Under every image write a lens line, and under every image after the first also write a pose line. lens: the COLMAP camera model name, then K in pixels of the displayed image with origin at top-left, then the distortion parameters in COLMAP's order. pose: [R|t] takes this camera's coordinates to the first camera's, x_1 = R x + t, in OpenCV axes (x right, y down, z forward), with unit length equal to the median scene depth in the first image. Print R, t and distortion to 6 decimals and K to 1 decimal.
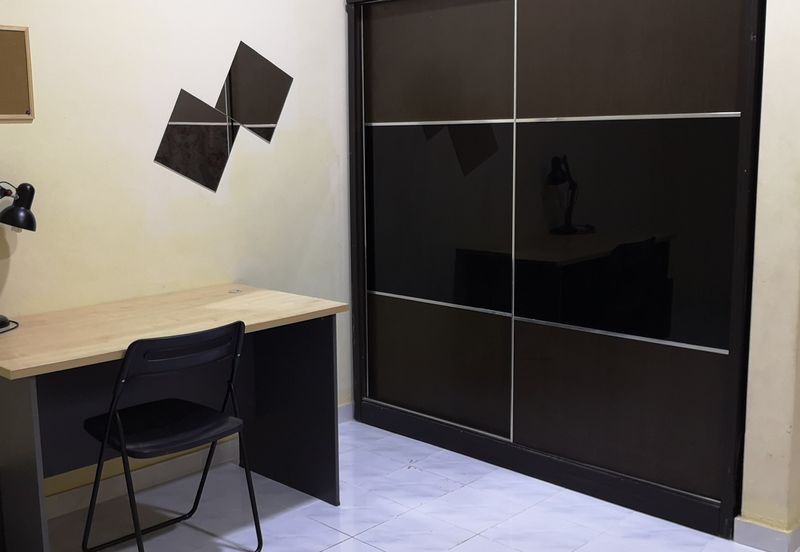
lens RADIAL K [[847.0, 0, 399.7], [0, 847.0, 273.0], [0, 0, 1]] dist [0.026991, 0.000000]
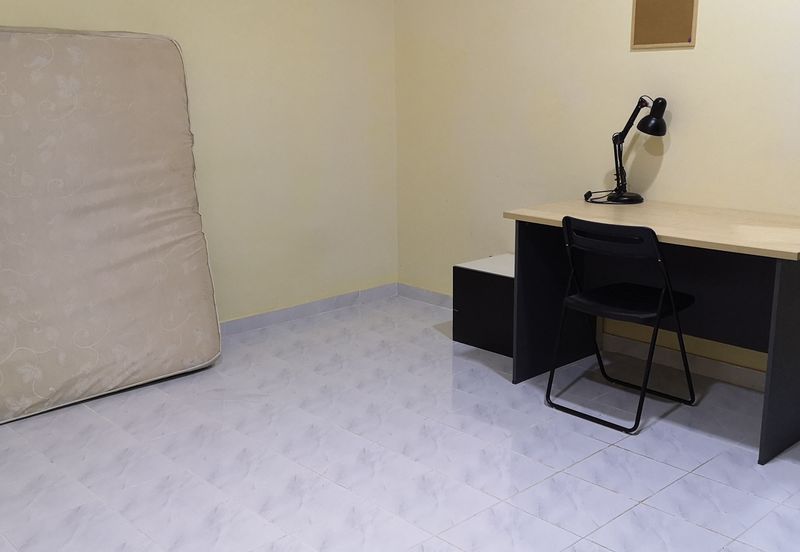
lens RADIAL K [[847.0, 0, 398.9], [0, 847.0, 278.8], [0, 0, 1]] dist [0.026991, 0.000000]
pose [[-0.066616, 0.237980, -0.968983, 0.877429], [-0.139530, 0.959376, 0.245213, -0.099722], [0.987975, 0.151537, -0.030704, 0.669684]]
